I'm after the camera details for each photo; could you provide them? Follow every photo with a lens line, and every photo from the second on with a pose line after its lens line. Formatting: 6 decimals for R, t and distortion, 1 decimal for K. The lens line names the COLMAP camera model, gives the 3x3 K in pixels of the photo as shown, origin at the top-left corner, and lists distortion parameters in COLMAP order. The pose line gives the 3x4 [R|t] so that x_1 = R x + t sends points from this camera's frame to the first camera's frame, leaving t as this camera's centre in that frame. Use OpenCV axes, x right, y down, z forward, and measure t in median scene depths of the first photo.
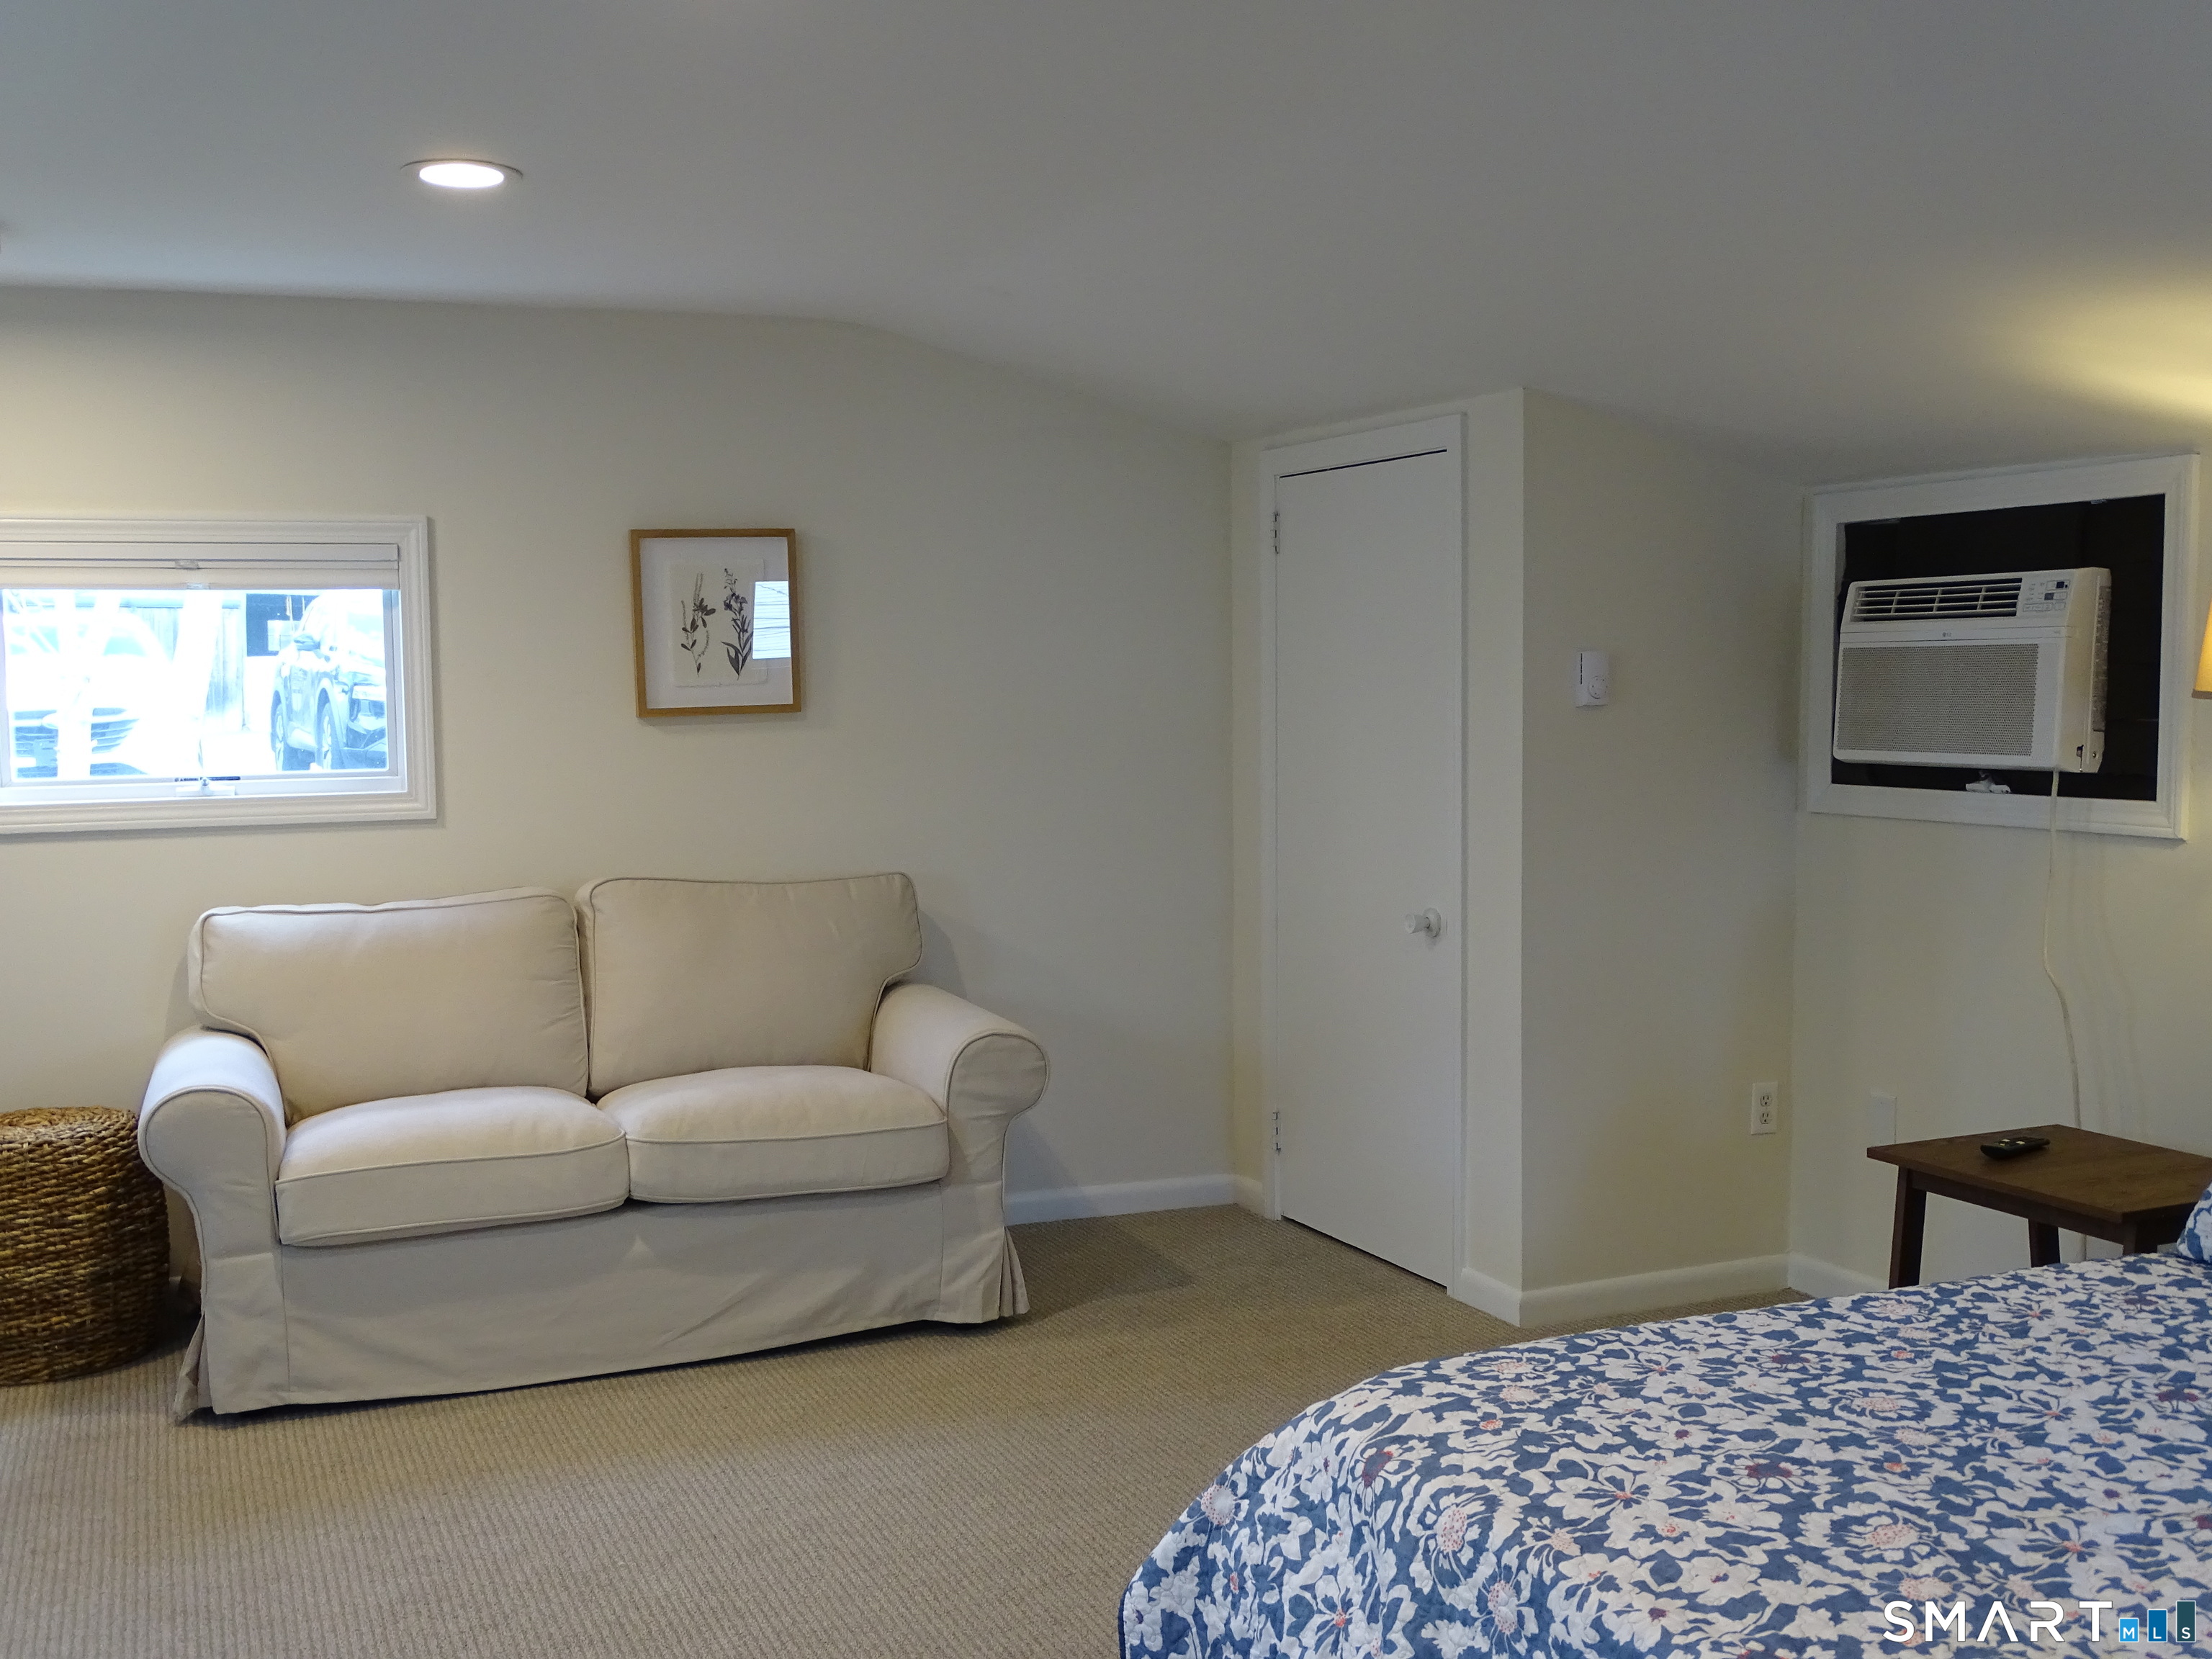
lens RADIAL K [[2330.6, 0, 1107.7], [0, 2330.6, 832.4], [0, 0, 1]] dist [-0.002937, 0.000000]
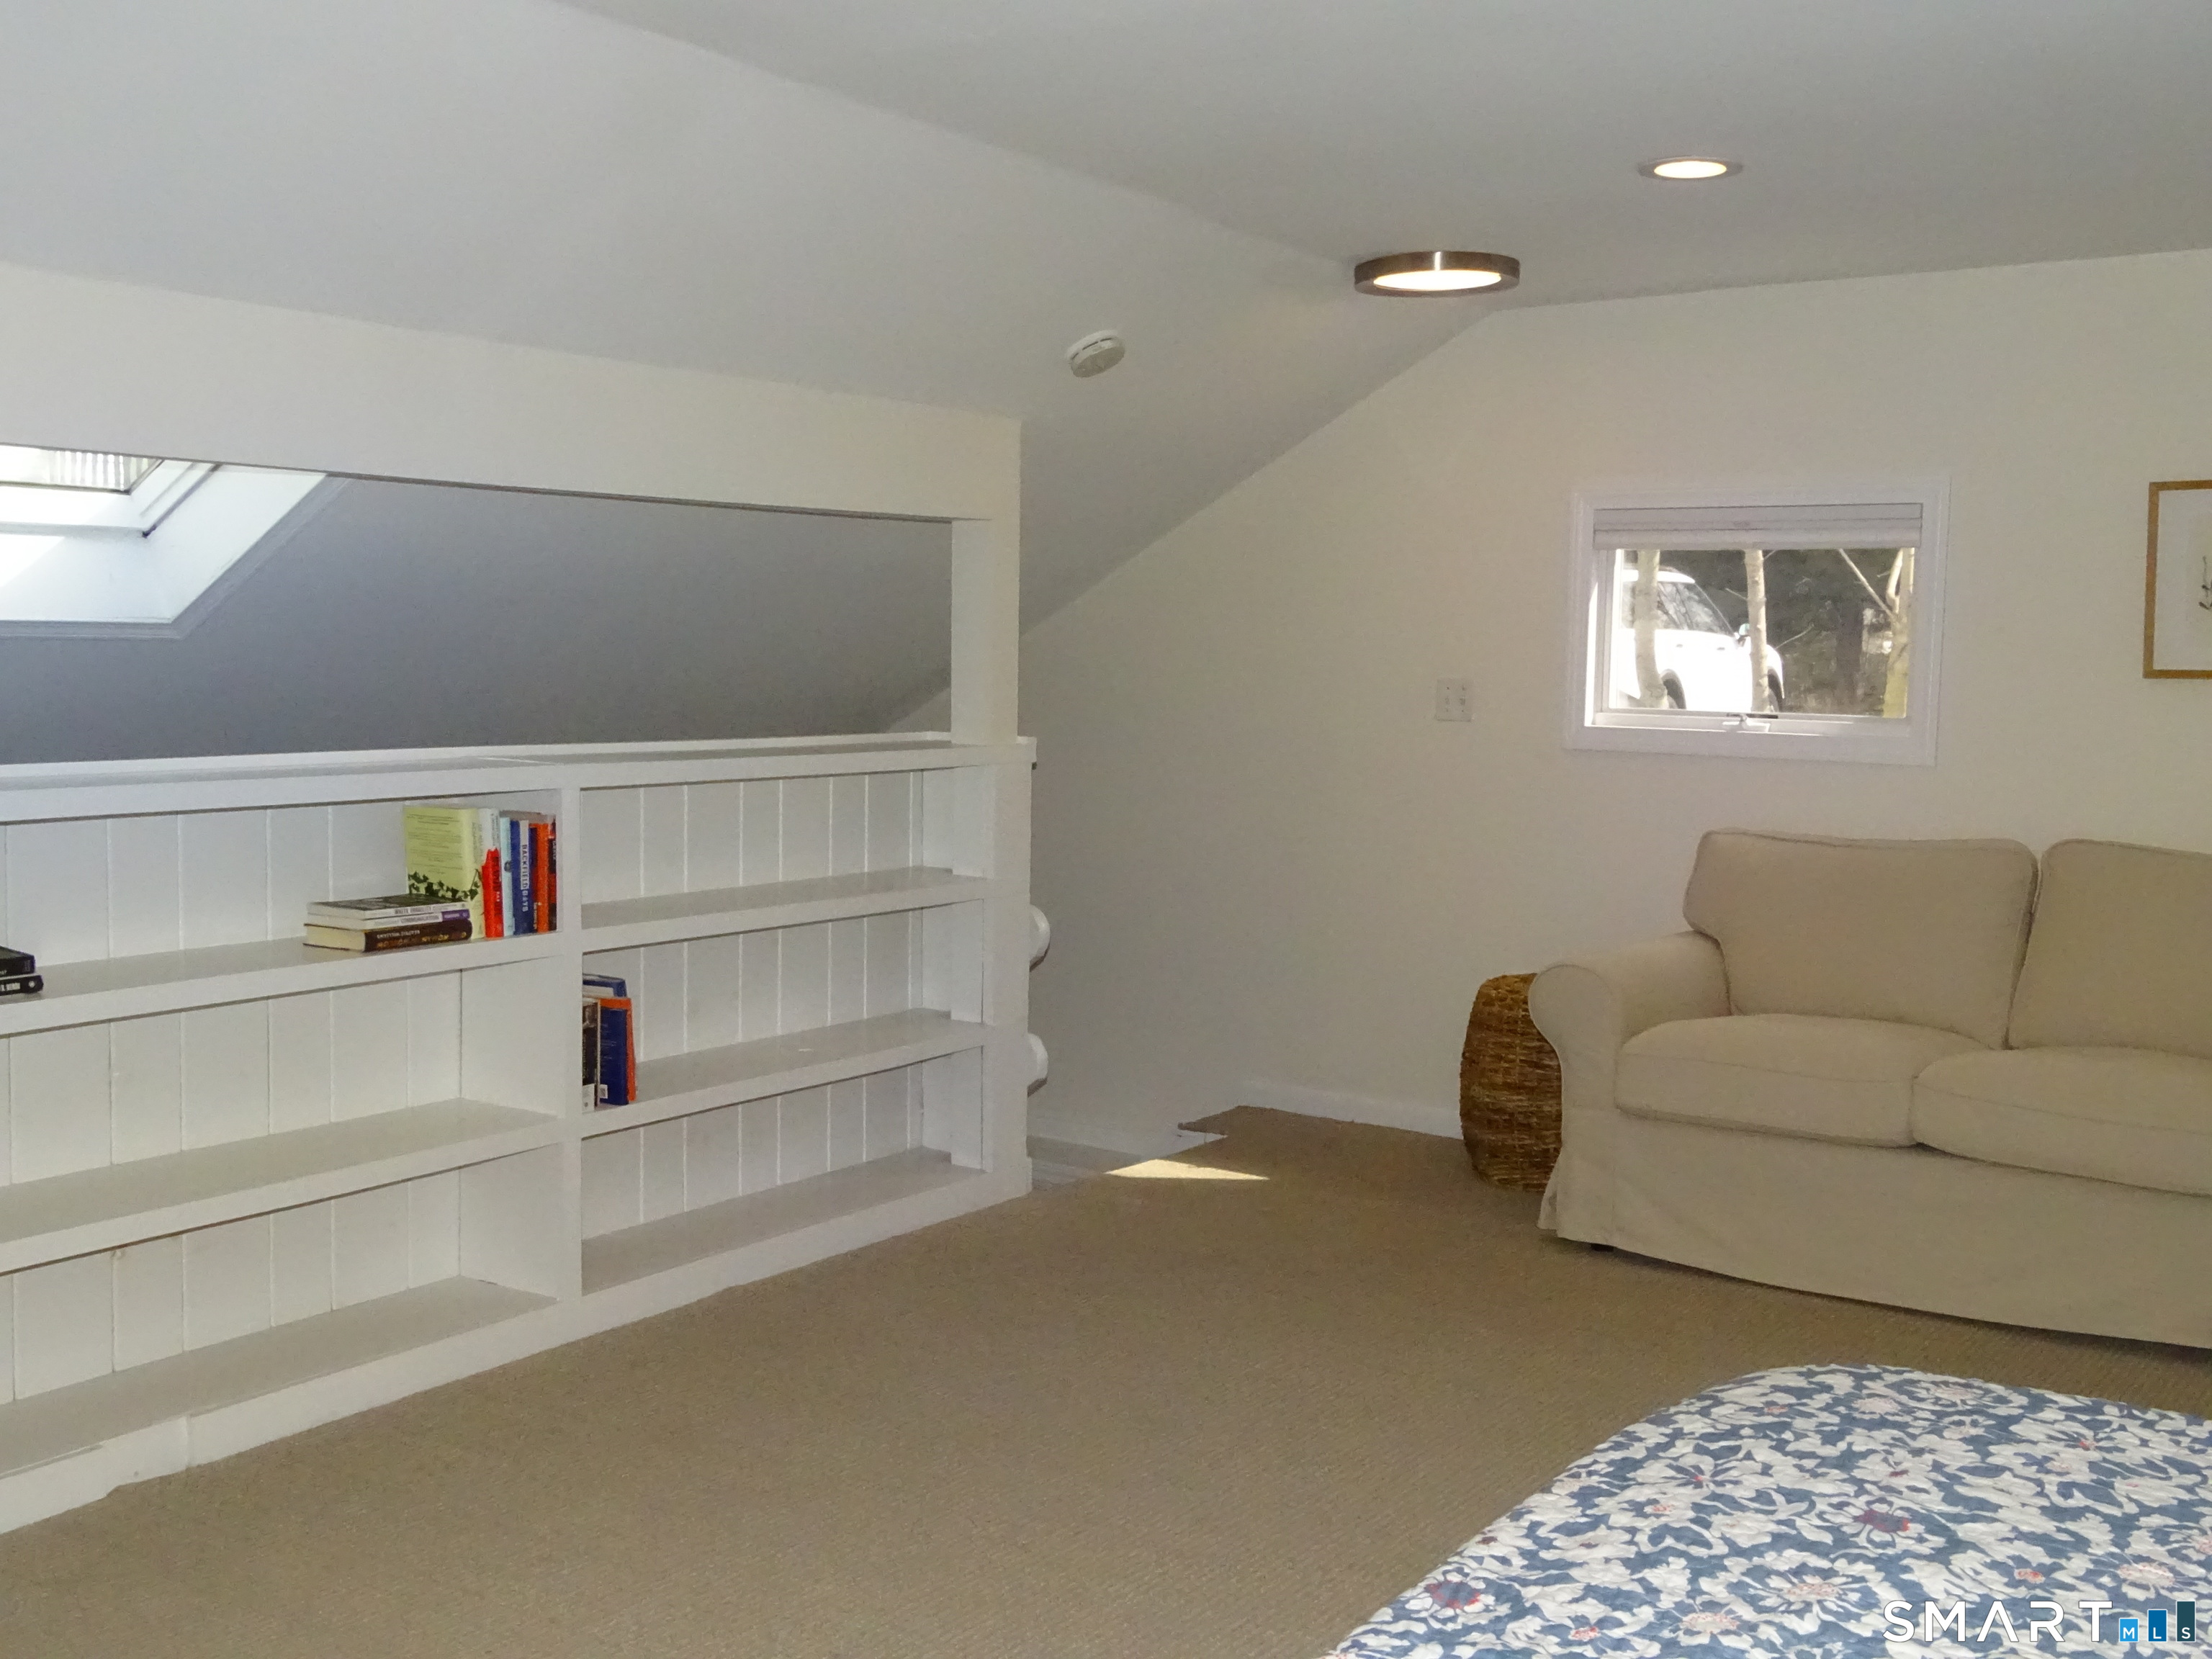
lens RADIAL K [[2330.6, 0, 1107.3], [0, 2330.6, 827.5], [0, 0, 1]] dist [-0.002937, 0.000000]
pose [[0.541557, 0.093222, -0.835479, 0.768569], [-0.086272, 0.994748, 0.055072, -0.008142], [0.836225, 0.042253, 0.546756, 0.244659]]
